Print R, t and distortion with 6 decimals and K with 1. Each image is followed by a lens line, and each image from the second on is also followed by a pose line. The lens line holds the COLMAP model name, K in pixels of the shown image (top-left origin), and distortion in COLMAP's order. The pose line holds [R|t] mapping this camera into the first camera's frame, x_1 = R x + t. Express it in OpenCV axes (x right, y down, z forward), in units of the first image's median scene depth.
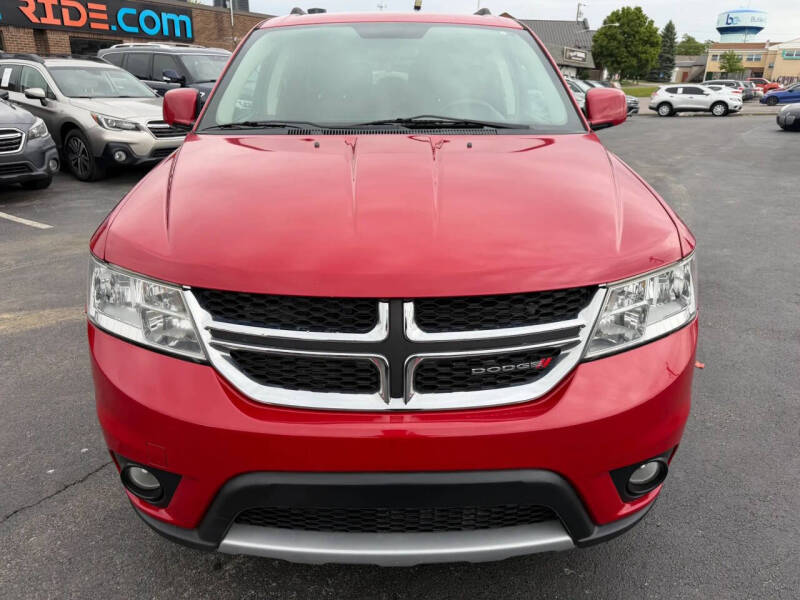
lens RADIAL K [[577.2, 0, 411.7], [0, 577.2, 298.3], [0, 0, 1]] dist [-0.001148, -0.002313]
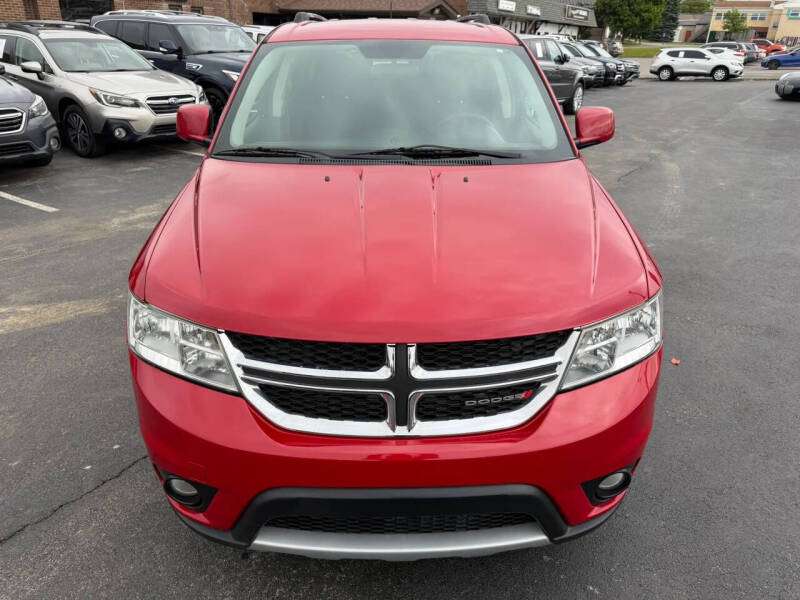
lens RADIAL K [[574.9, 0, 418.8], [0, 574.9, 298.5], [0, 0, 1]] dist [0.002932, -0.005358]
pose [[0.999857, 0.002956, 0.016623, -0.008798], [-0.004021, 0.997915, 0.064410, -0.132936], [-0.016398, -0.064467, 0.997785, -0.130042]]
